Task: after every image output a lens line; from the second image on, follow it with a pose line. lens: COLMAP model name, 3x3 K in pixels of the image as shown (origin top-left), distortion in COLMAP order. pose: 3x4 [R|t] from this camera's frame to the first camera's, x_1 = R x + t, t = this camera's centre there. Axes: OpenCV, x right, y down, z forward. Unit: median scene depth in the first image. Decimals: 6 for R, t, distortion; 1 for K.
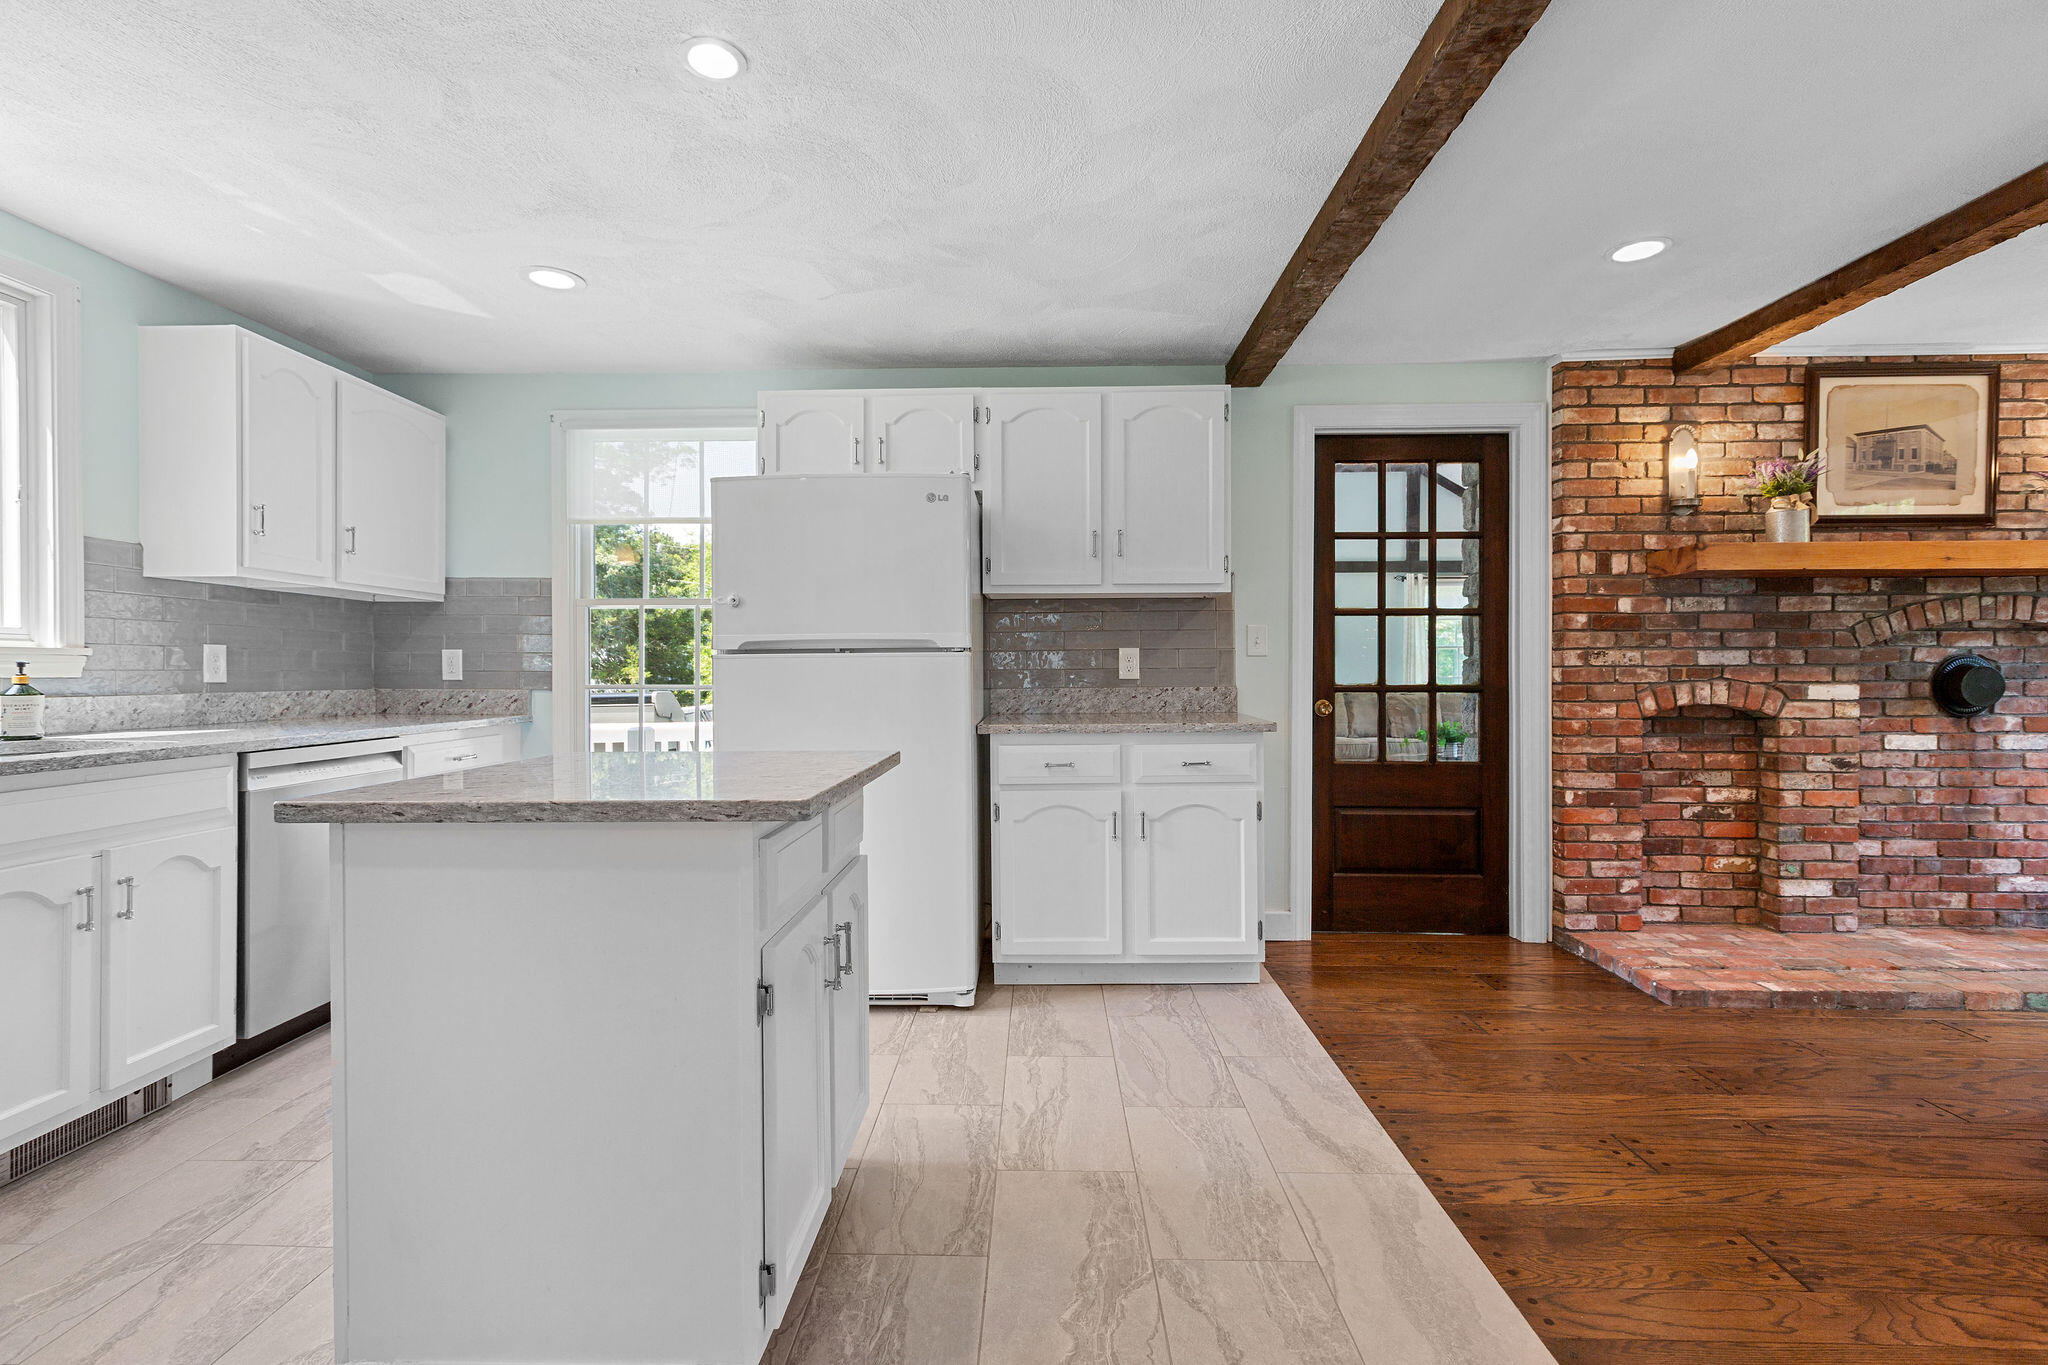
lens RADIAL K [[924.4, 0, 1024.0], [0, 924.4, 682.5], [0, 0, 1]] dist [0.002092, 0.000400]
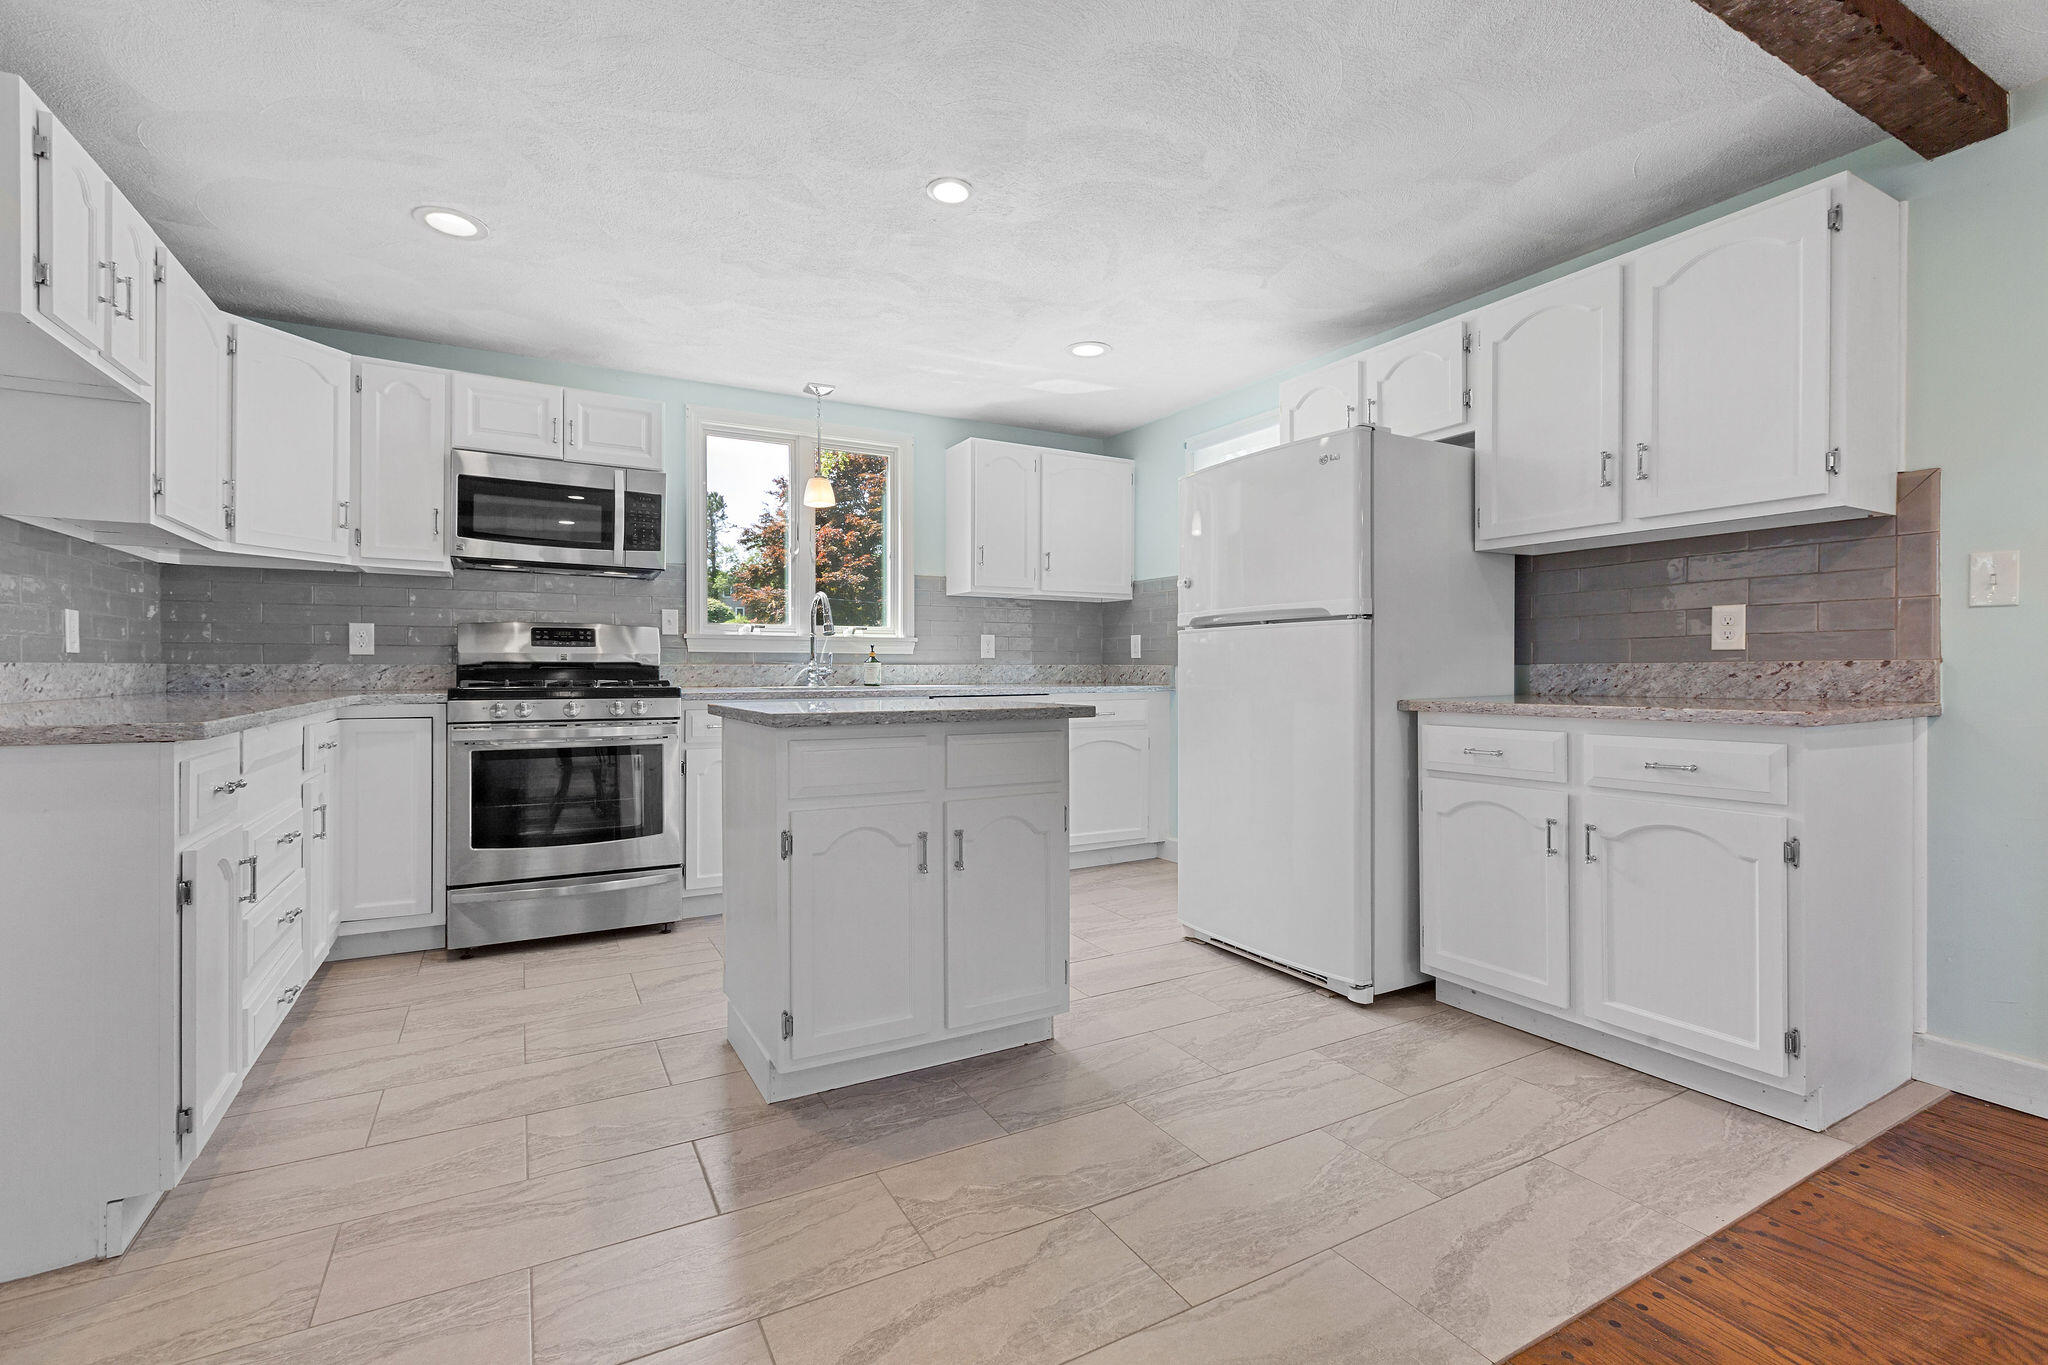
lens RADIAL K [[907.2, 0, 1024.0], [0, 907.2, 682.5], [0, 0, 1]] dist [-0.002421, -0.000412]
pose [[0.510831, 0.016131, -0.859530, 0.522475], [-0.009834, 0.999868, 0.012920, 0.021241], [0.859625, 0.001853, 0.510922, 0.240794]]
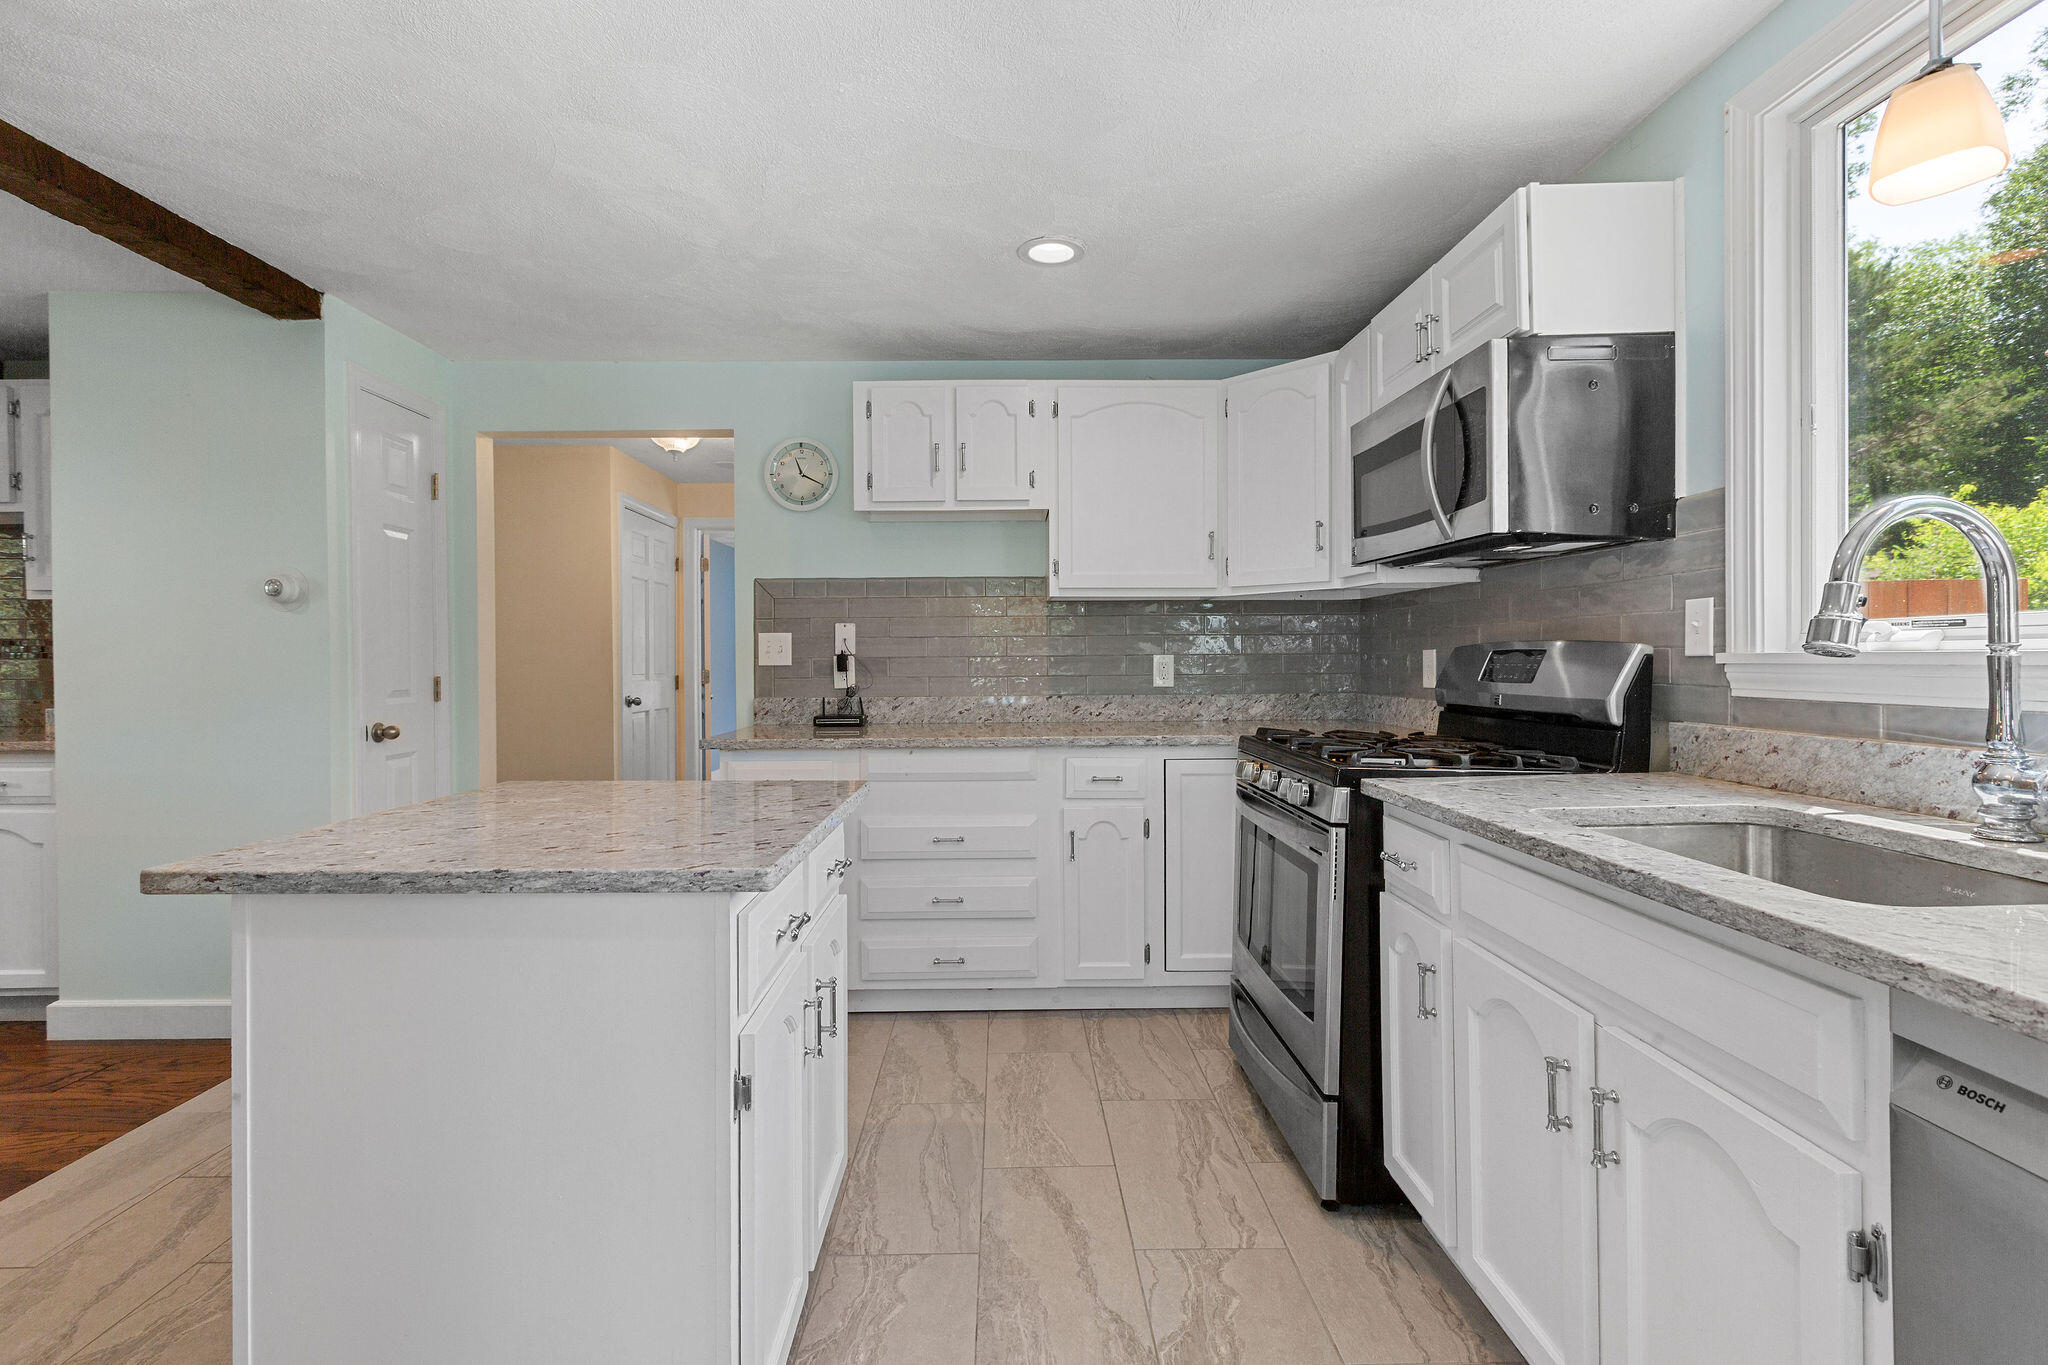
lens RADIAL K [[927.7, 0, 1007.1], [0, 927.7, 661.6], [0, 0, 1]] dist [0.003177, 0.000308]
pose [[-0.999370, 0.007480, -0.034687, -0.412906], [0.007043, 0.999895, 0.012696, -0.033043], [0.034778, 0.012443, -0.999318, 1.047590]]
